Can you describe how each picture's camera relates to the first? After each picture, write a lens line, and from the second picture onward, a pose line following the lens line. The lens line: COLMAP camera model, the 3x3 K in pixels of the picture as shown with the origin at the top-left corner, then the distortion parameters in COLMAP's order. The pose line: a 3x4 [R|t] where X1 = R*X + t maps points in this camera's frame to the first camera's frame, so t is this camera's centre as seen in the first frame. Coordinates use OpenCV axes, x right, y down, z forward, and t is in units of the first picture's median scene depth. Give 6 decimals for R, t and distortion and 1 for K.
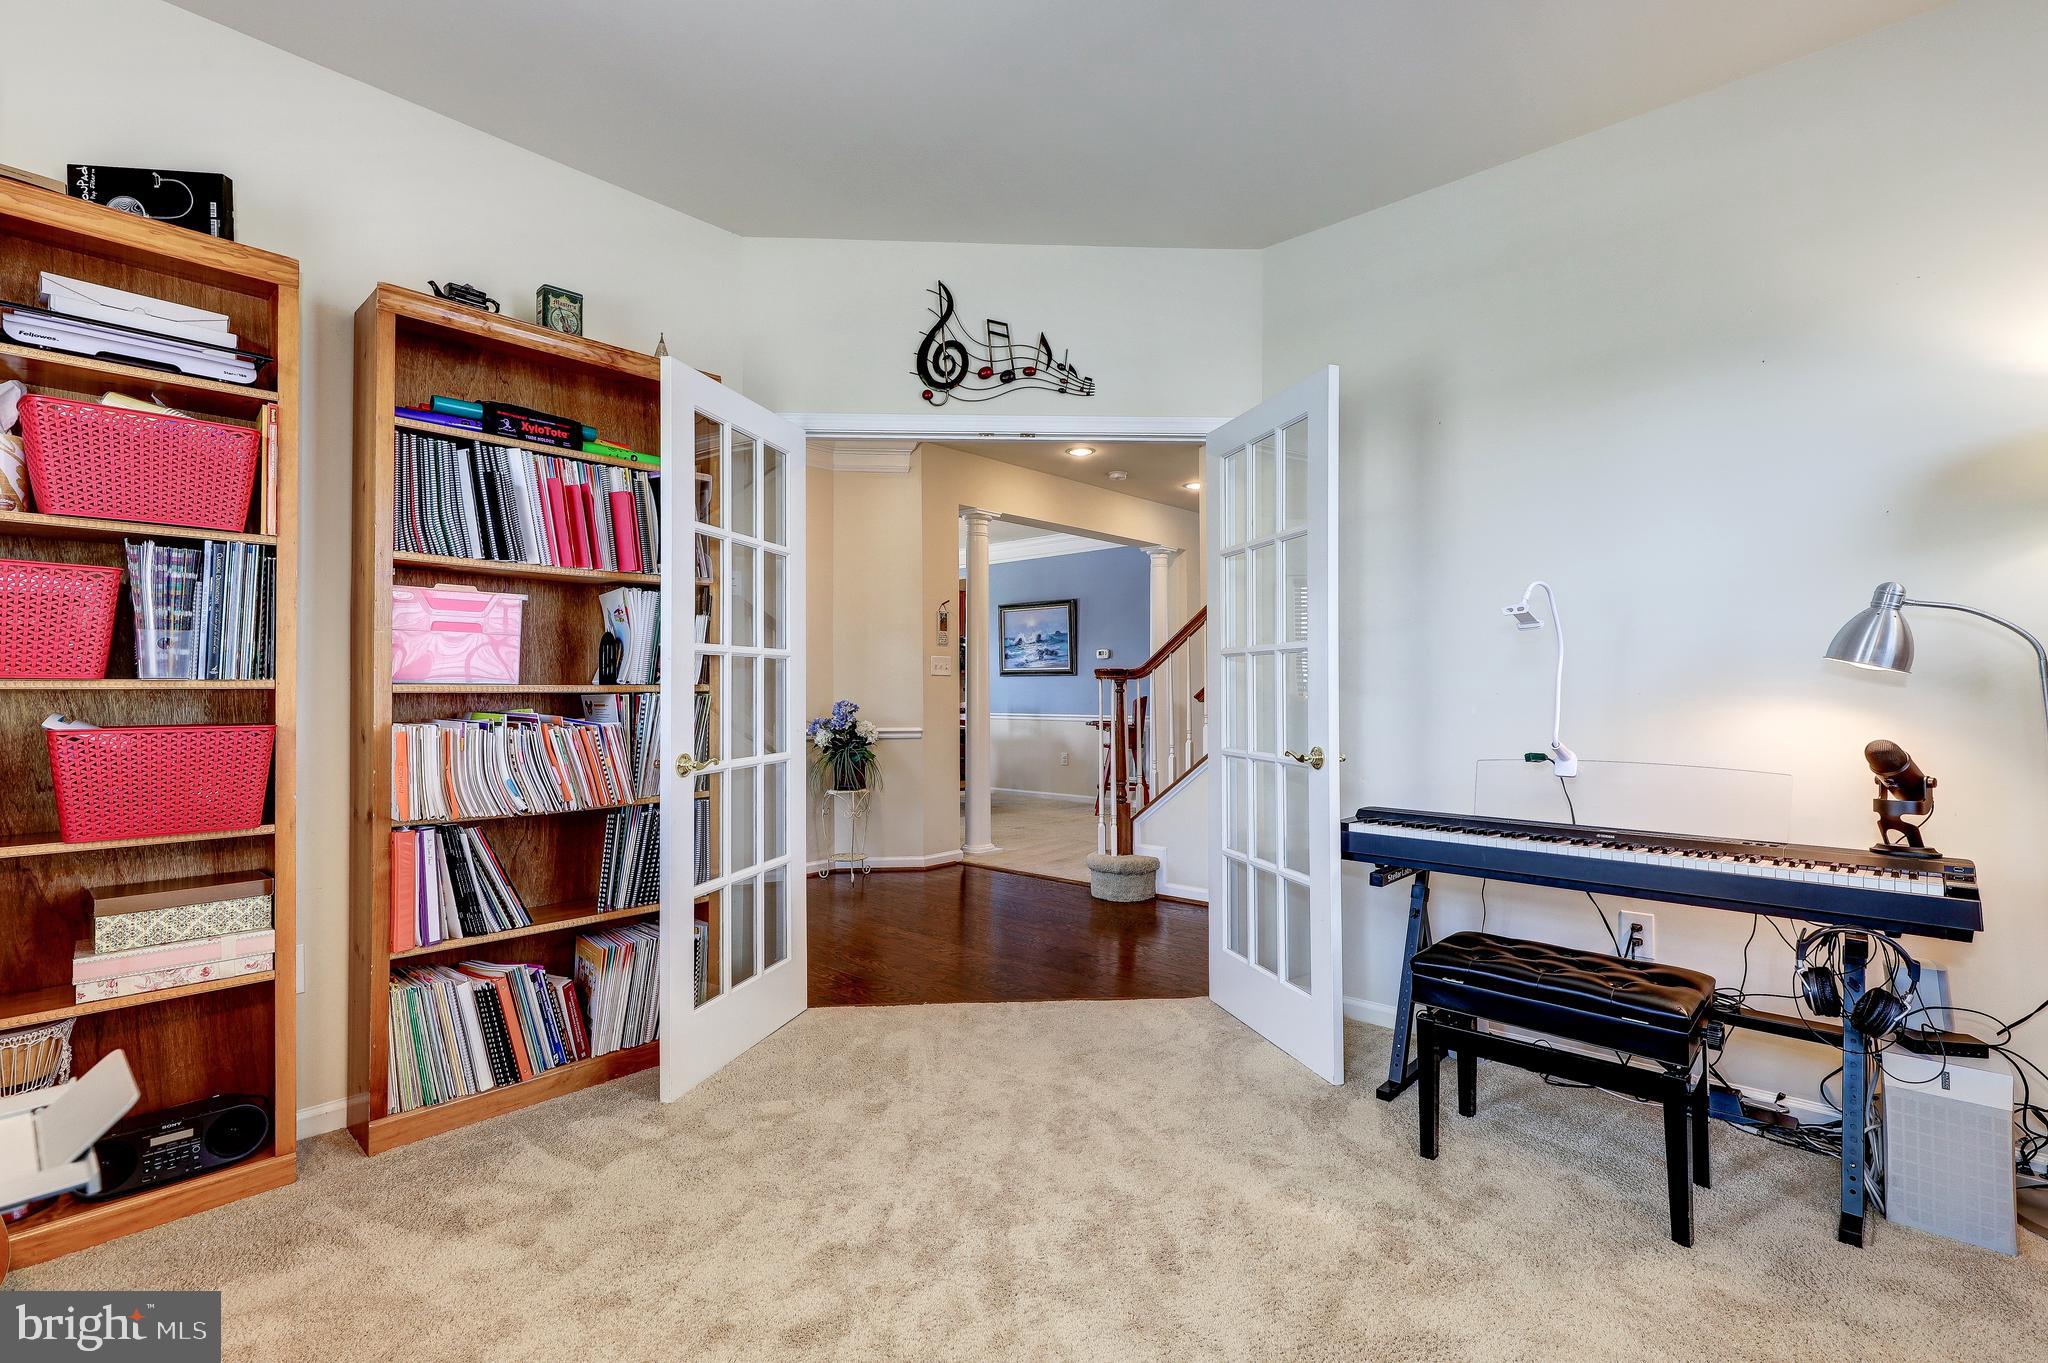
lens RADIAL K [[936.8, 0, 1030.8], [0, 936.8, 669.4], [0, 0, 1]] dist [0.008426, -0.003386]
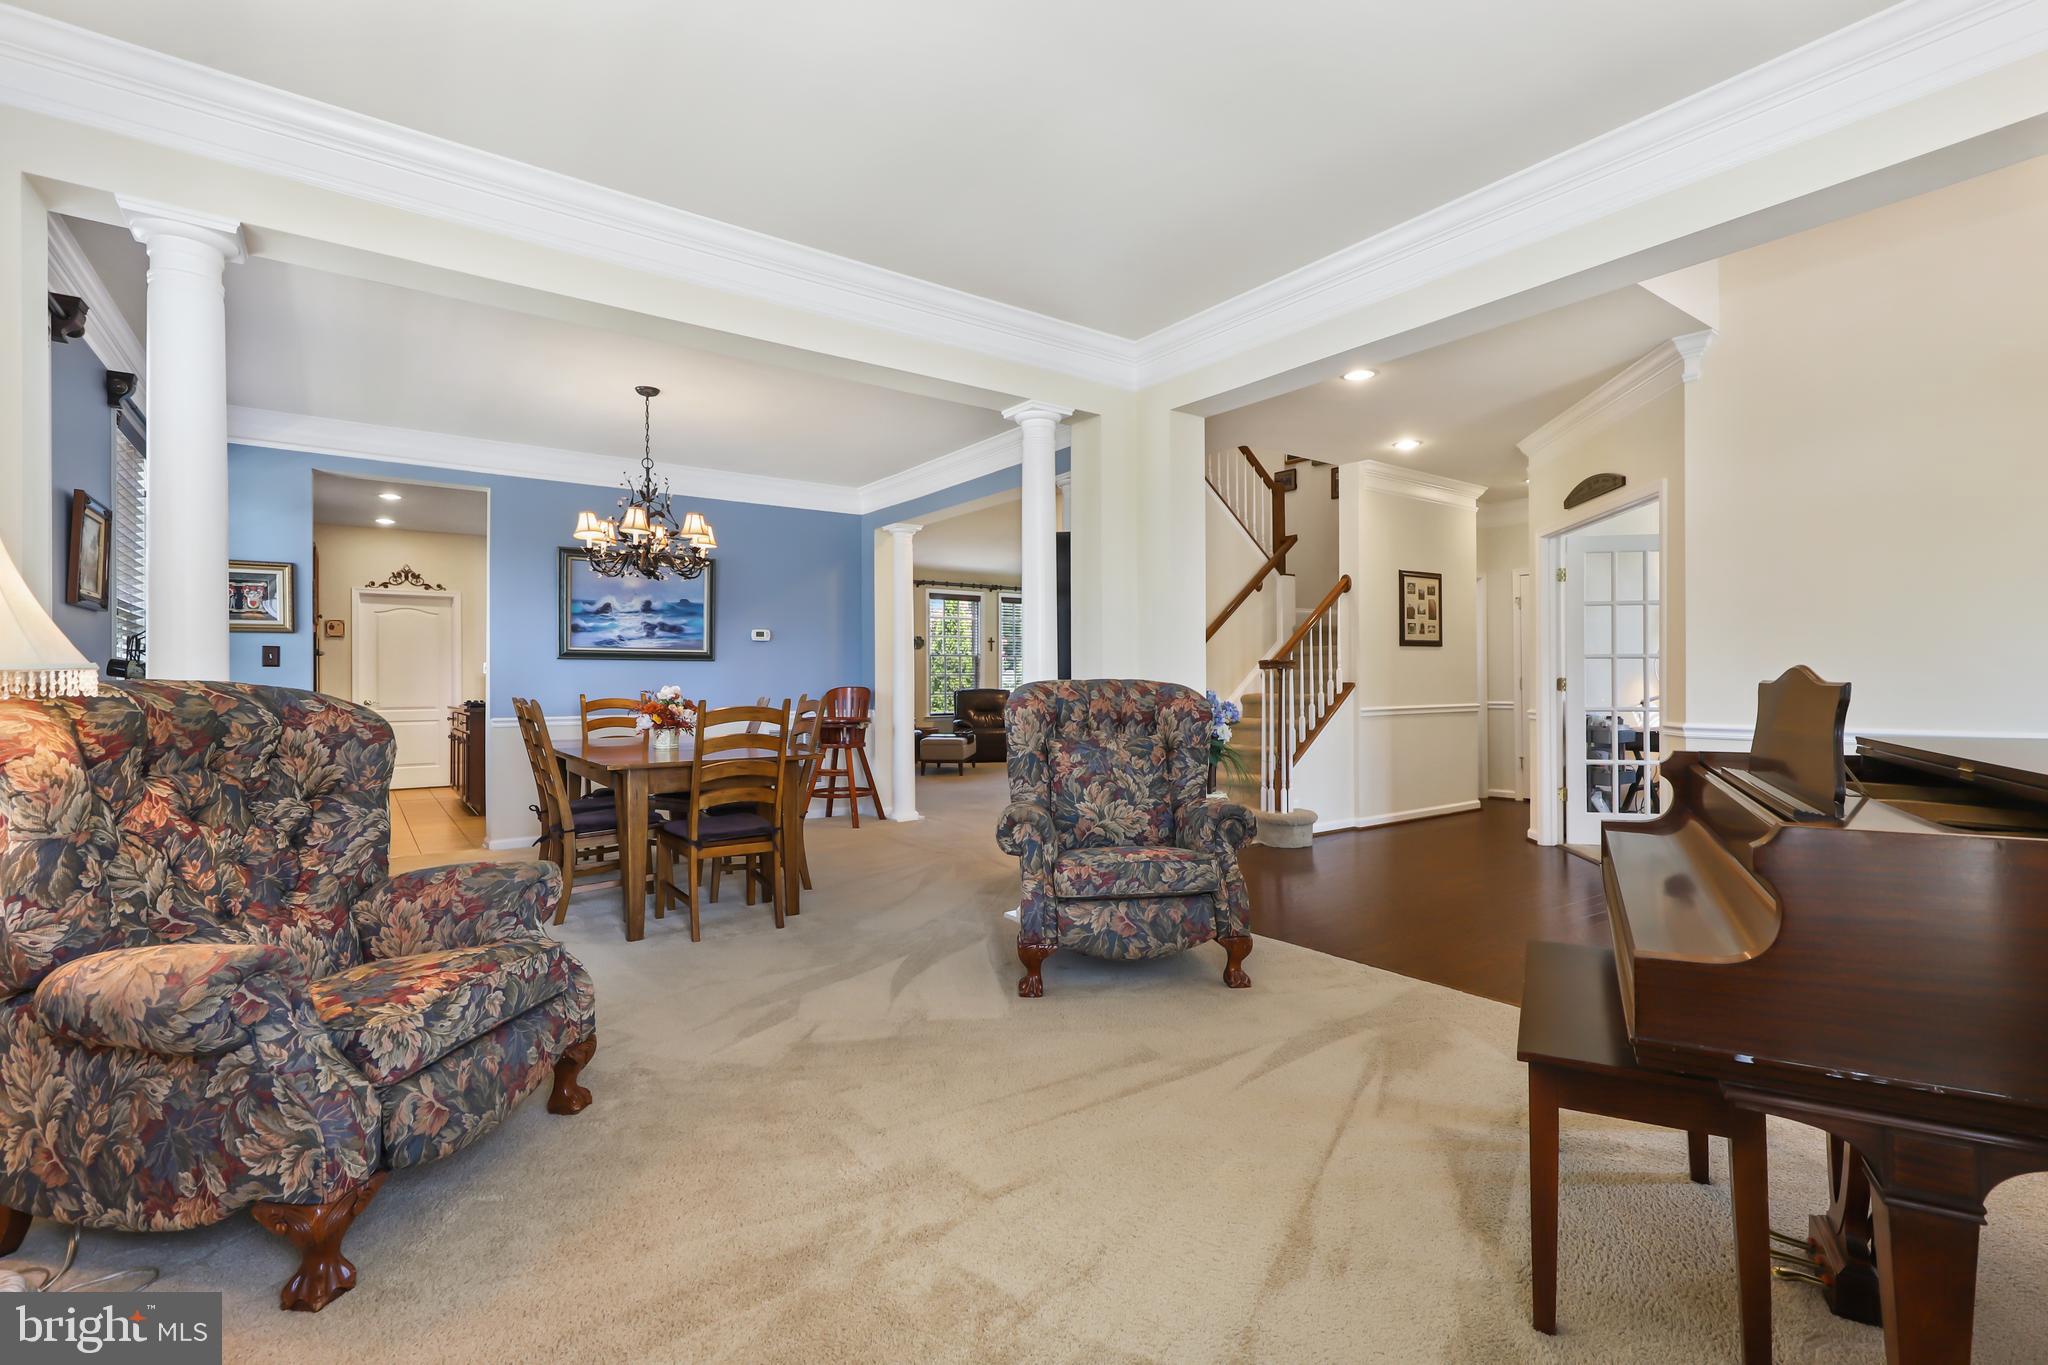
lens RADIAL K [[936.8, 0, 1032.8], [0, 936.8, 678.1], [0, 0, 1]] dist [0.008426, -0.003386]
pose [[0.213386, 0.001199, 0.976967, -0.621385], [-0.016775, 0.999856, 0.002437, 0.014252], [-0.976824, -0.016908, 0.213375, 0.567549]]
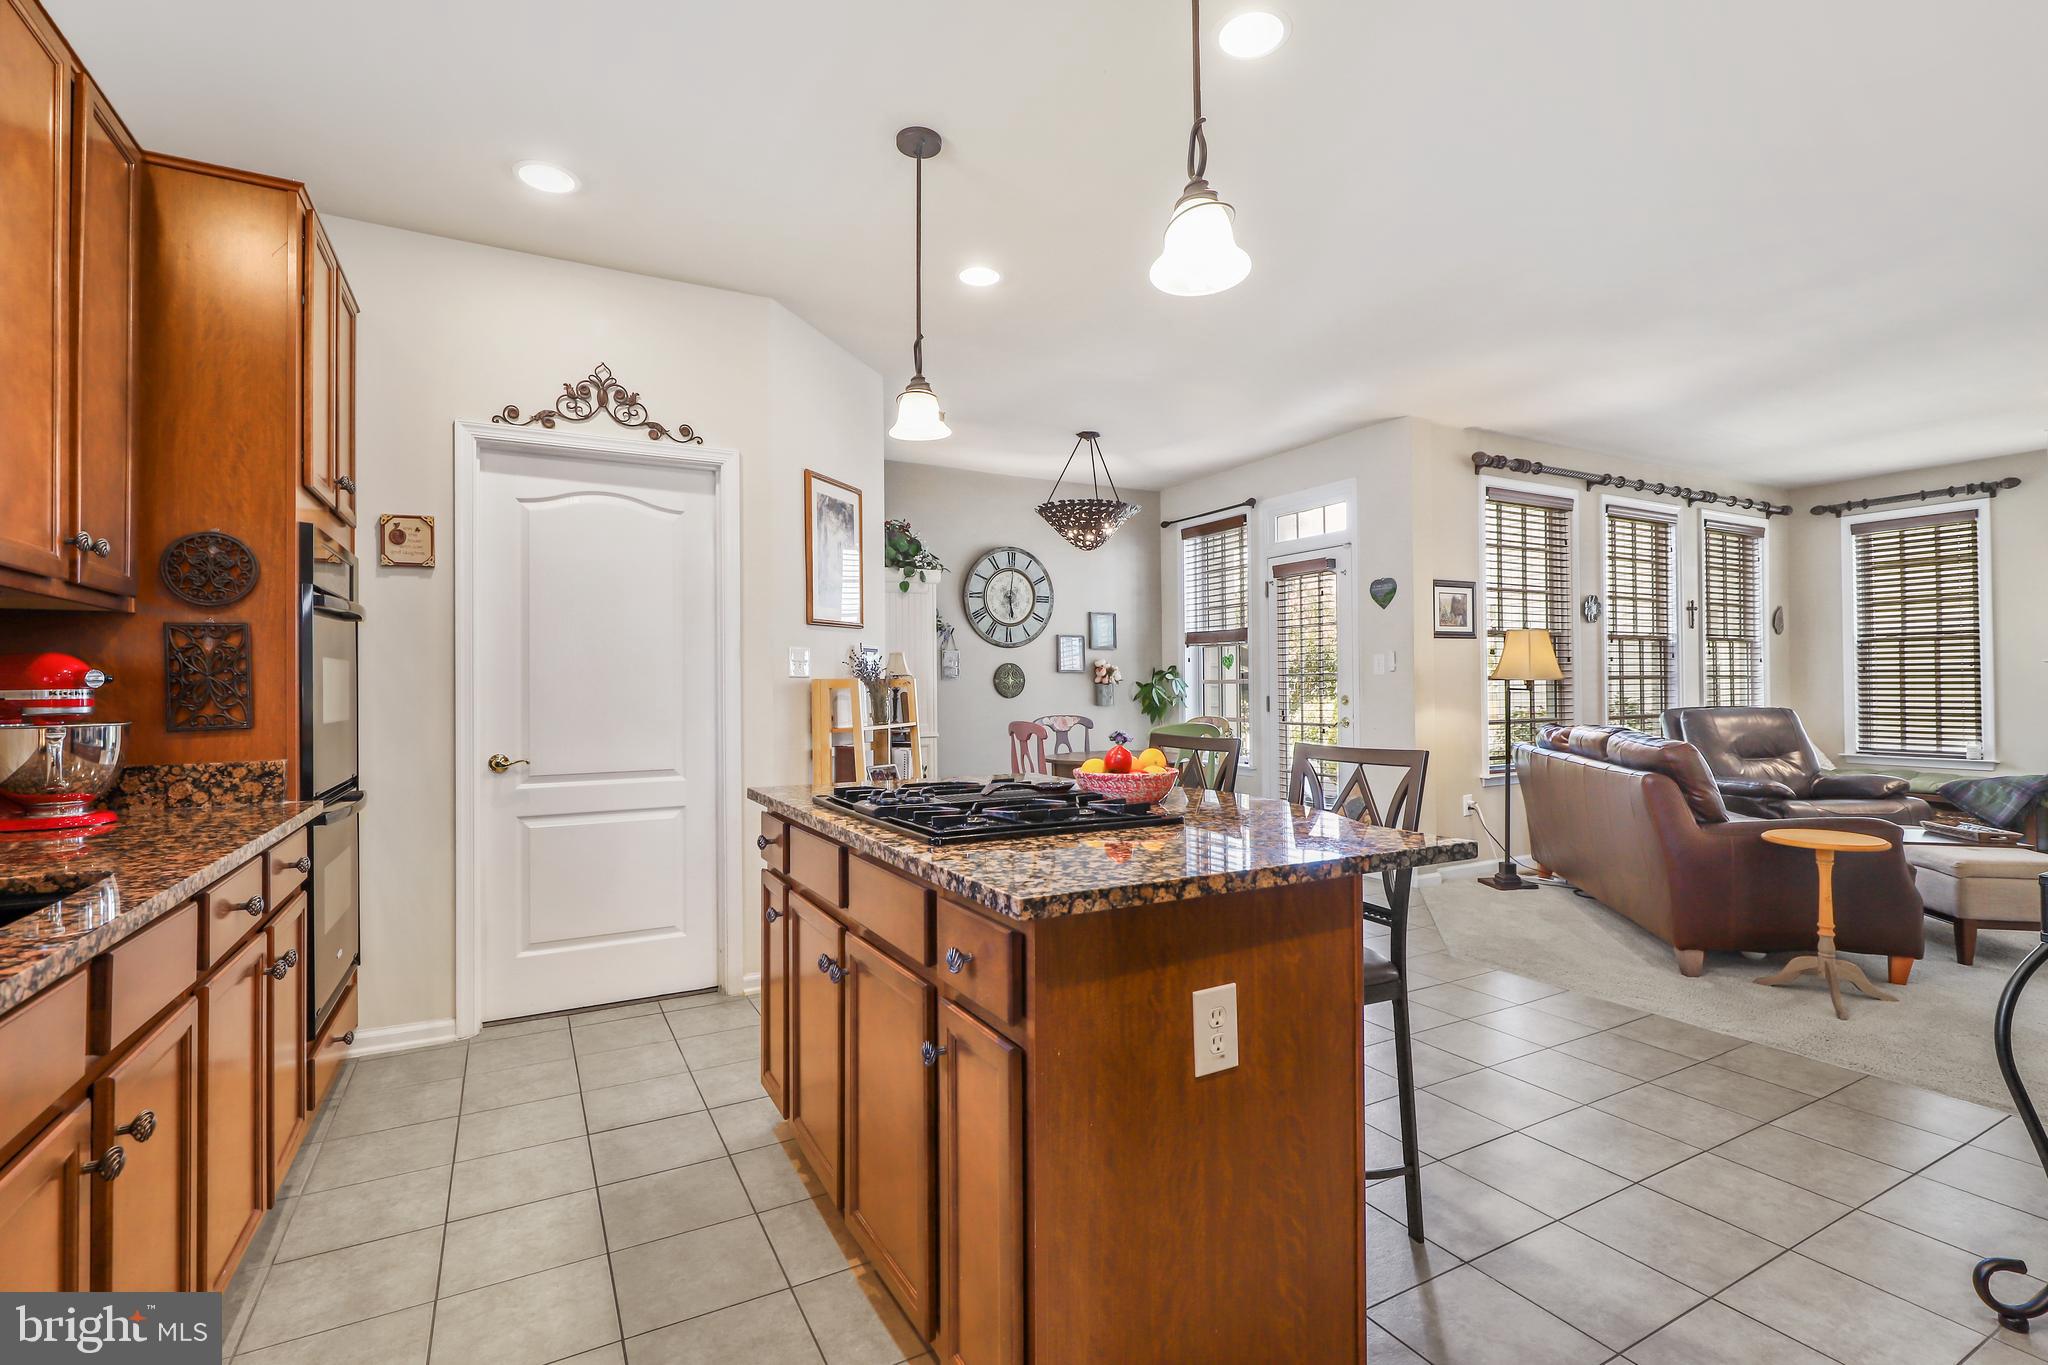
lens RADIAL K [[936.8, 0, 1033.3], [0, 936.8, 672.9], [0, 0, 1]] dist [0.008426, -0.003386]
pose [[0.334165, 0.009574, 0.942466, -0.054020], [-0.013733, 0.999892, -0.005288, 0.021502], [-0.942414, -0.011176, 0.334261, 1.172747]]
